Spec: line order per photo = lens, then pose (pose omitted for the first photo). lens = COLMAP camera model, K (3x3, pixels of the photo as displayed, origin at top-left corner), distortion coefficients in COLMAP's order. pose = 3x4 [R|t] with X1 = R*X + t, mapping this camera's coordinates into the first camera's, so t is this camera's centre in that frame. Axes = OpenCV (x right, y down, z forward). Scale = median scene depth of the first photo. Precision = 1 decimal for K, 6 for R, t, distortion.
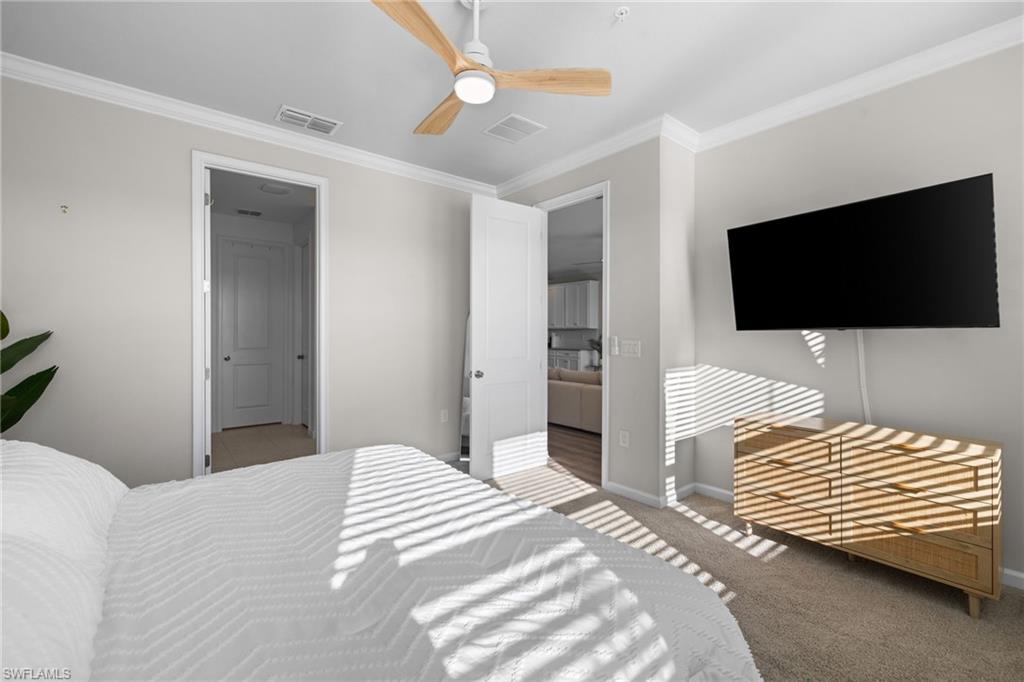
lens RADIAL K [[438.9, 0, 511.7], [0, 438.9, 335.9], [0, 0, 1]] dist [0.000974, -0.000297]
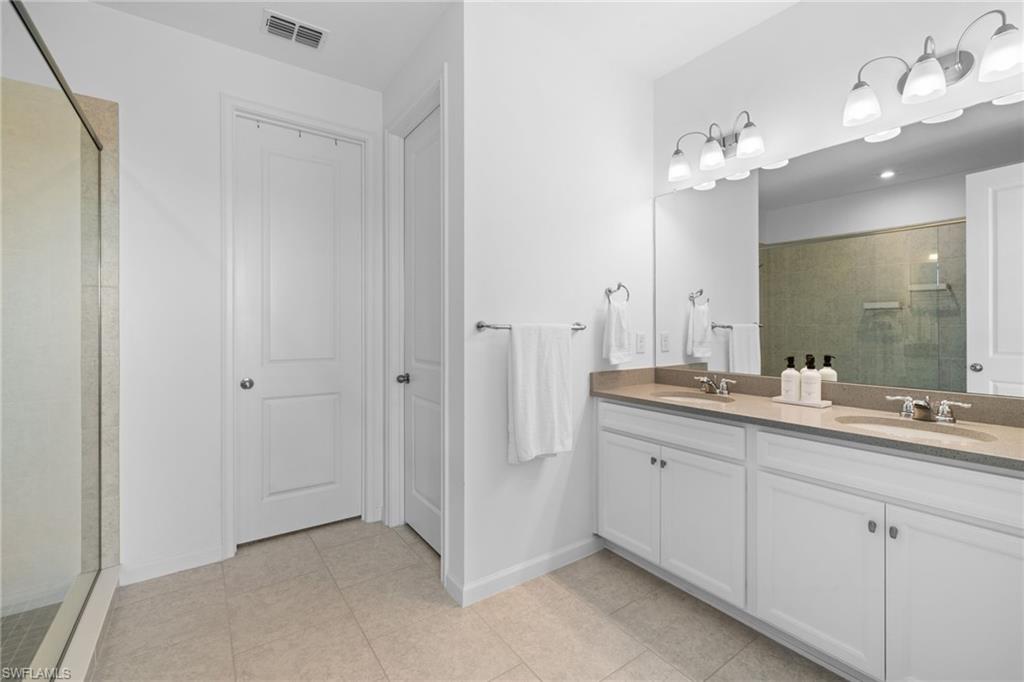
lens RADIAL K [[438.9, 0, 511.7], [0, 438.9, 335.9], [0, 0, 1]] dist [0.000974, -0.000297]
pose [[0.997030, -0.003745, -0.076928, -0.332809], [0.004602, 0.999929, 0.010955, -0.000269], [0.076882, -0.011276, 0.996976, 0.555411]]
